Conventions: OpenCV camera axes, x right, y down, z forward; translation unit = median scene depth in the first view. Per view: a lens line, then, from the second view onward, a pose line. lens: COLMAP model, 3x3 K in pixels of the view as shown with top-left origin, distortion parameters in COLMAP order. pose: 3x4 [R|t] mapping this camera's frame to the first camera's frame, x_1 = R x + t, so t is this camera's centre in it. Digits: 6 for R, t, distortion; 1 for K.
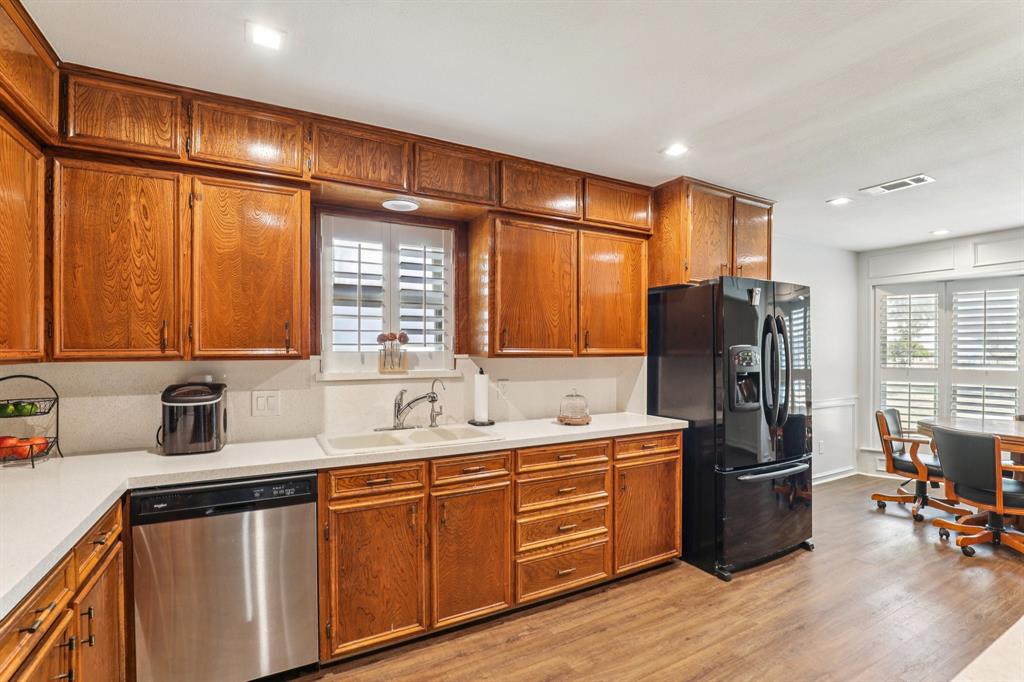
lens RADIAL K [[469.4, 0, 514.6], [0, 469.4, 347.7], [0, 0, 1]] dist [-0.023656, 0.000307]
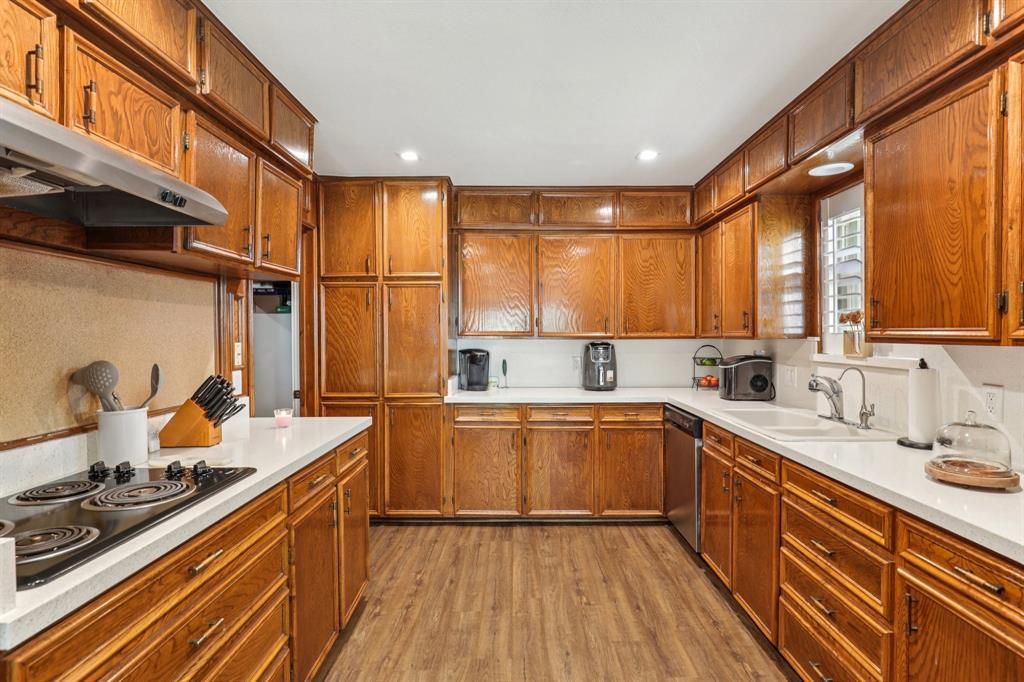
lens RADIAL K [[518.6, 0, 512.8], [0, 518.6, 338.1], [0, 0, 1]] dist [-0.002888, -0.000436]
pose [[-0.488145, 0.008728, -0.872719, 0.840019], [0.011361, 0.999929, 0.003645, 0.005988], [0.872689, -0.008136, -0.488209, 0.875226]]
